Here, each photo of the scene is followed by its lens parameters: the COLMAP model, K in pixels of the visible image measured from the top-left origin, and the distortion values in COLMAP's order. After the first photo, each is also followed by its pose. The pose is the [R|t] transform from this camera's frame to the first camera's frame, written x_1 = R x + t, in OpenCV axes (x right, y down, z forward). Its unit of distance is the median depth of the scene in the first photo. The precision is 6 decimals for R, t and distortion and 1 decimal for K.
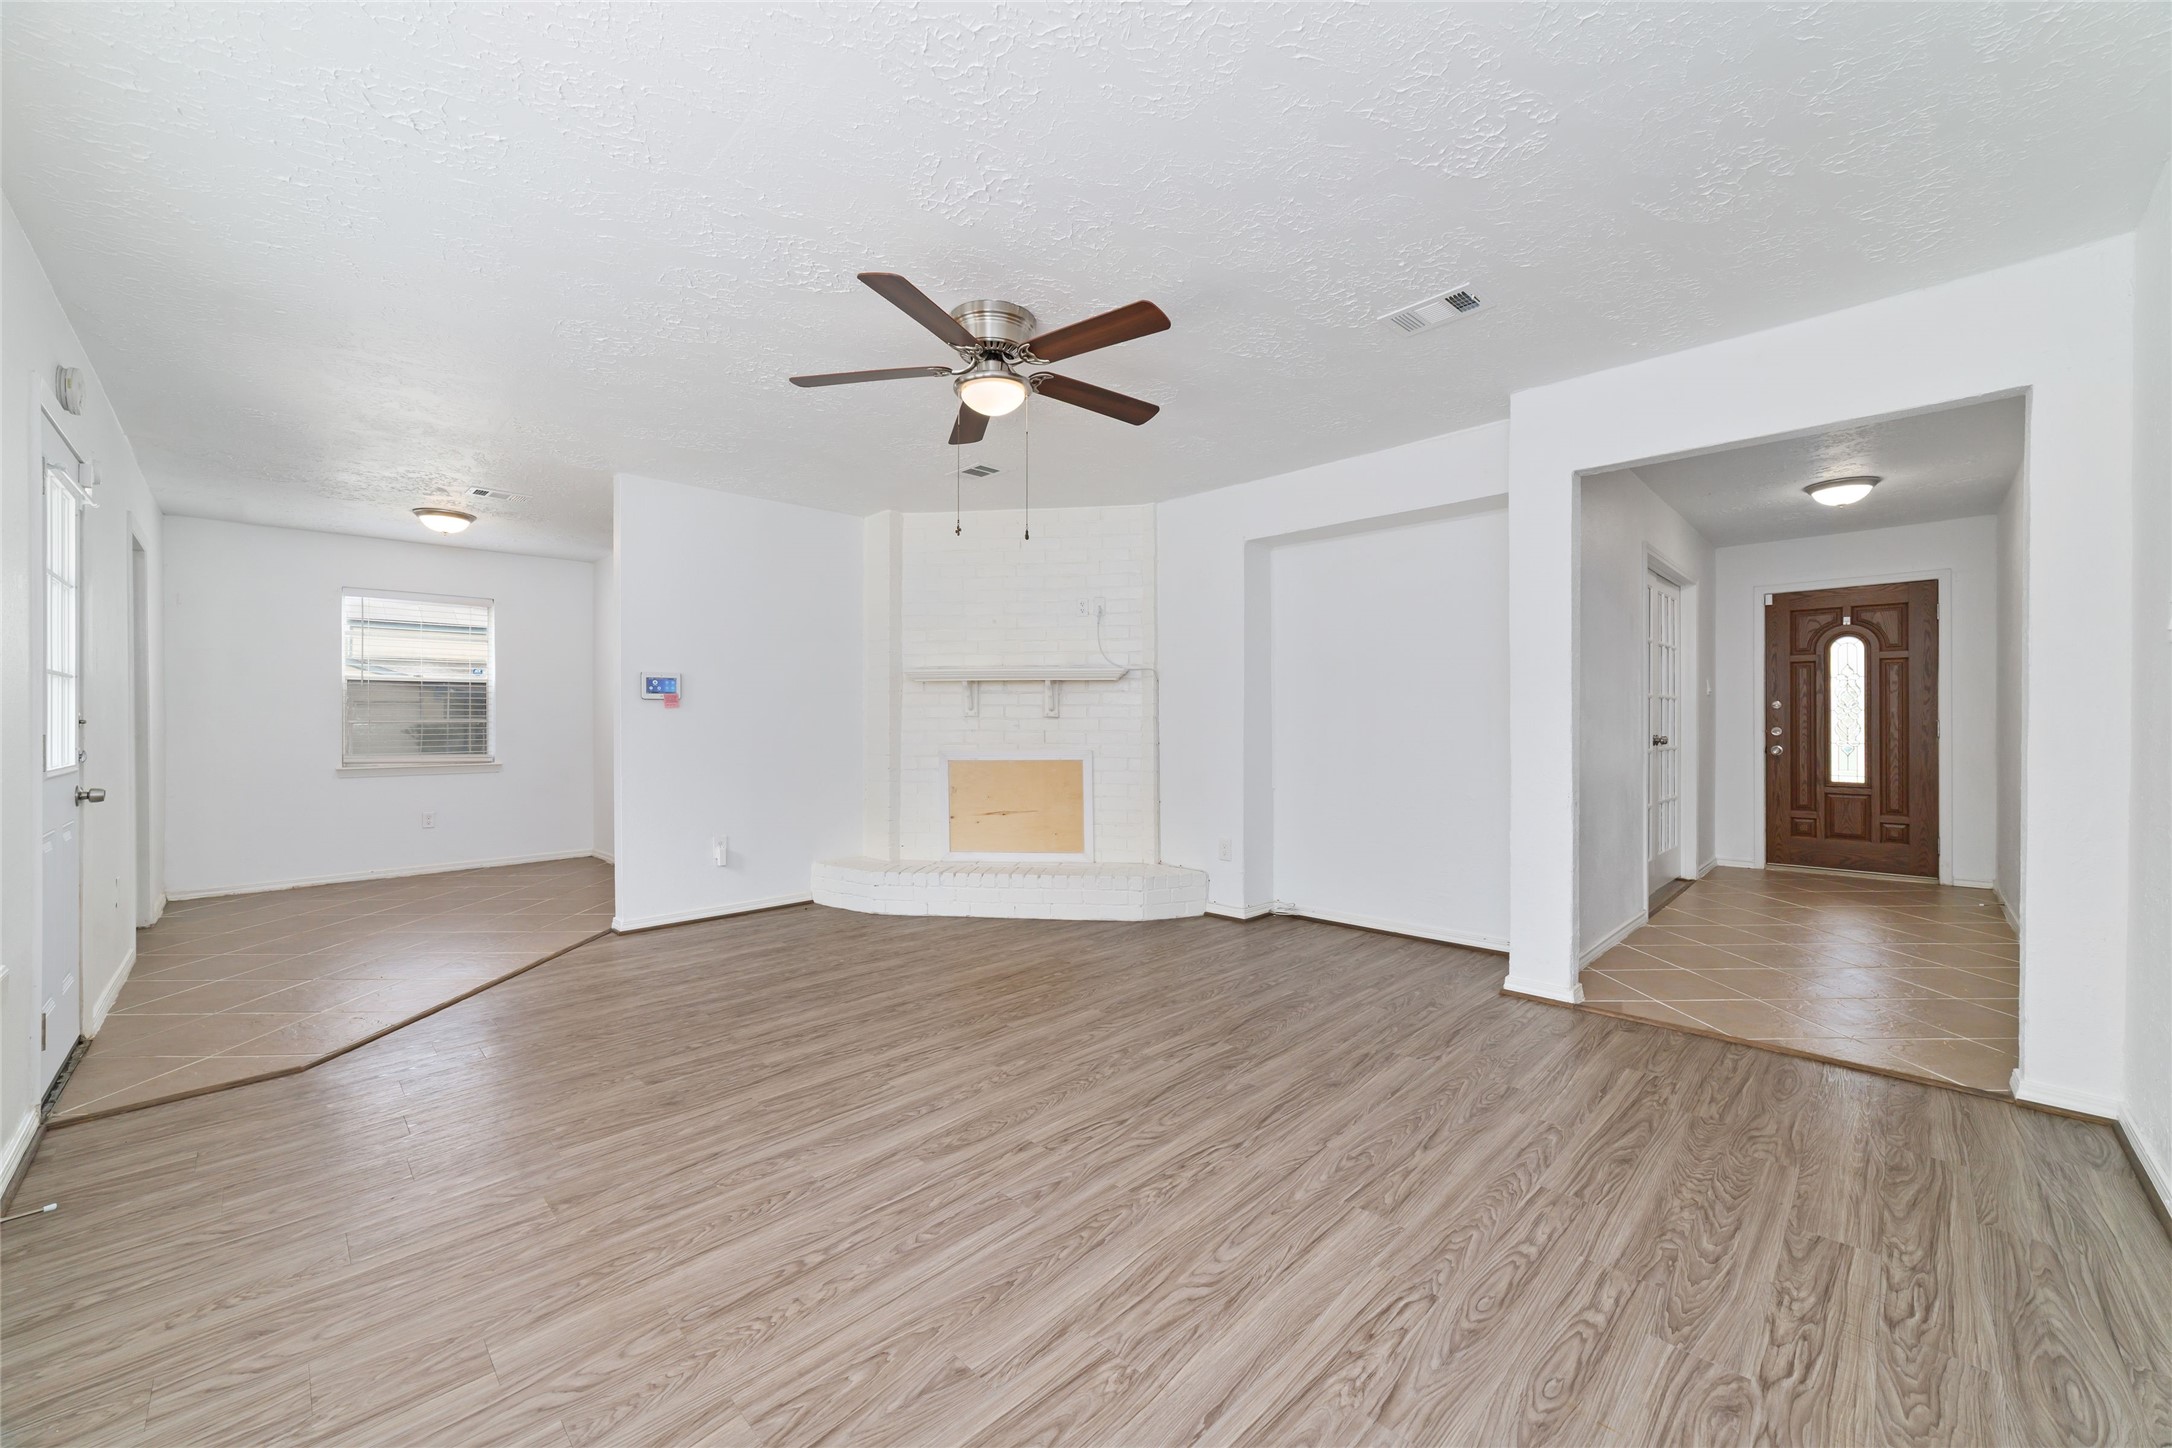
lens RADIAL K [[831.1, 0, 1093.1], [0, 831.1, 720.2], [0, 0, 1]] dist [-0.019526, 0.004518]
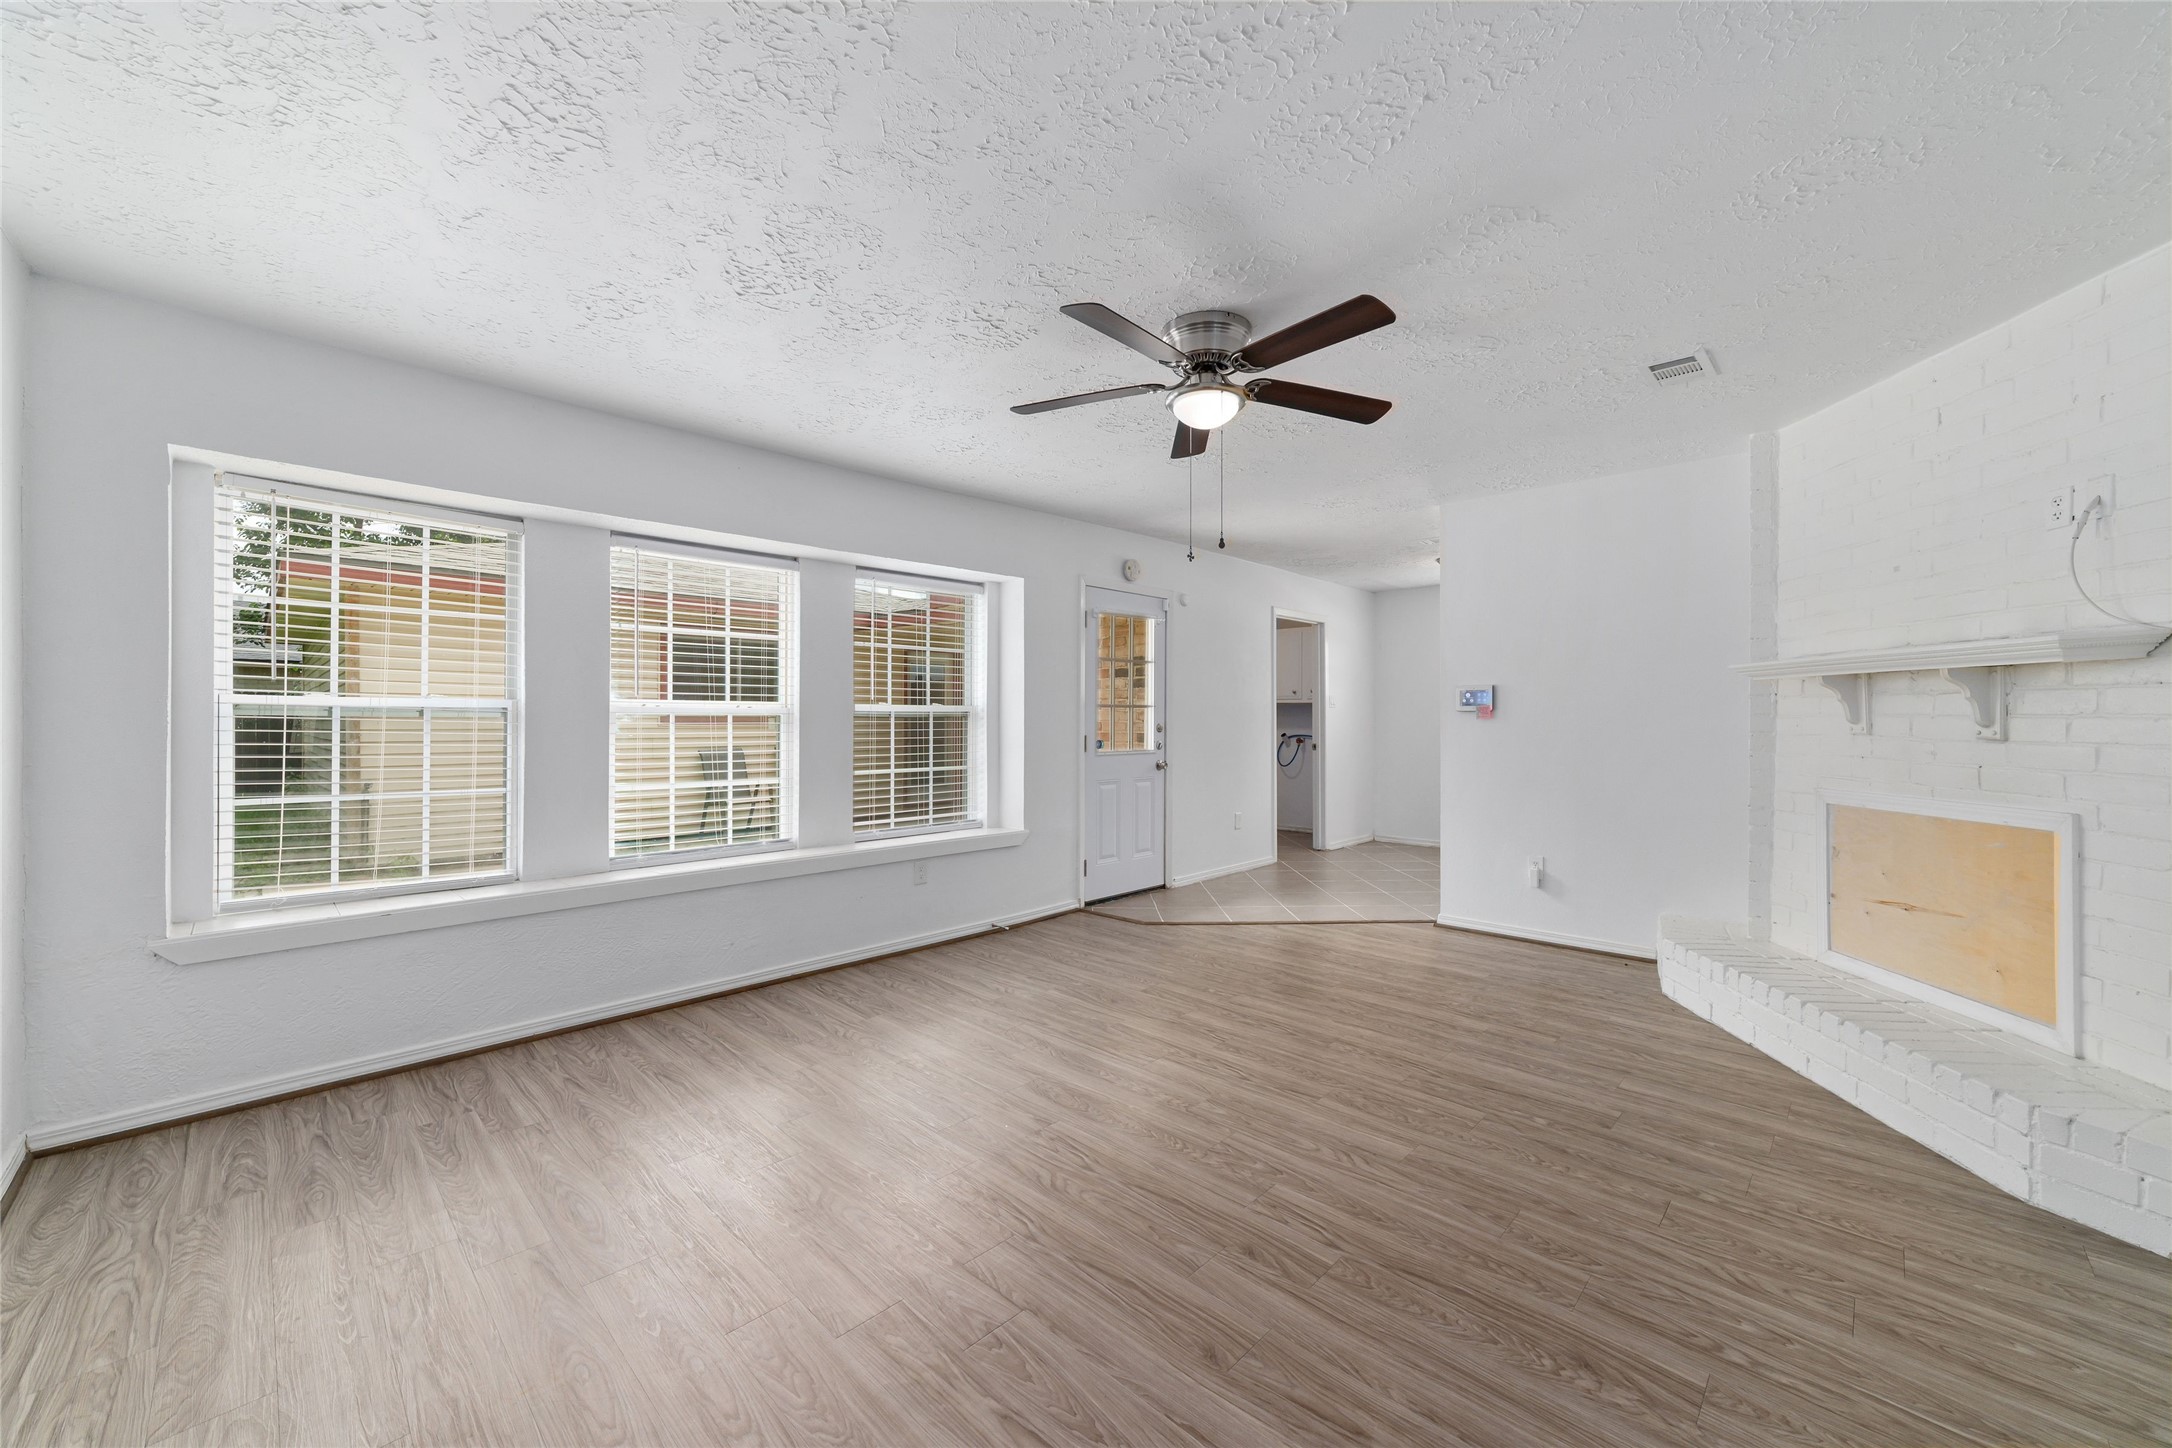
lens RADIAL K [[831.1, 0, 1093.1], [0, 831.1, 720.2], [0, 0, 1]] dist [-0.019526, 0.004518]
pose [[0.013223, 0.005951, -0.999895, 0.686922], [-0.002421, 0.999980, 0.005919, -0.026198], [0.999910, 0.002342, 0.013237, 0.690721]]
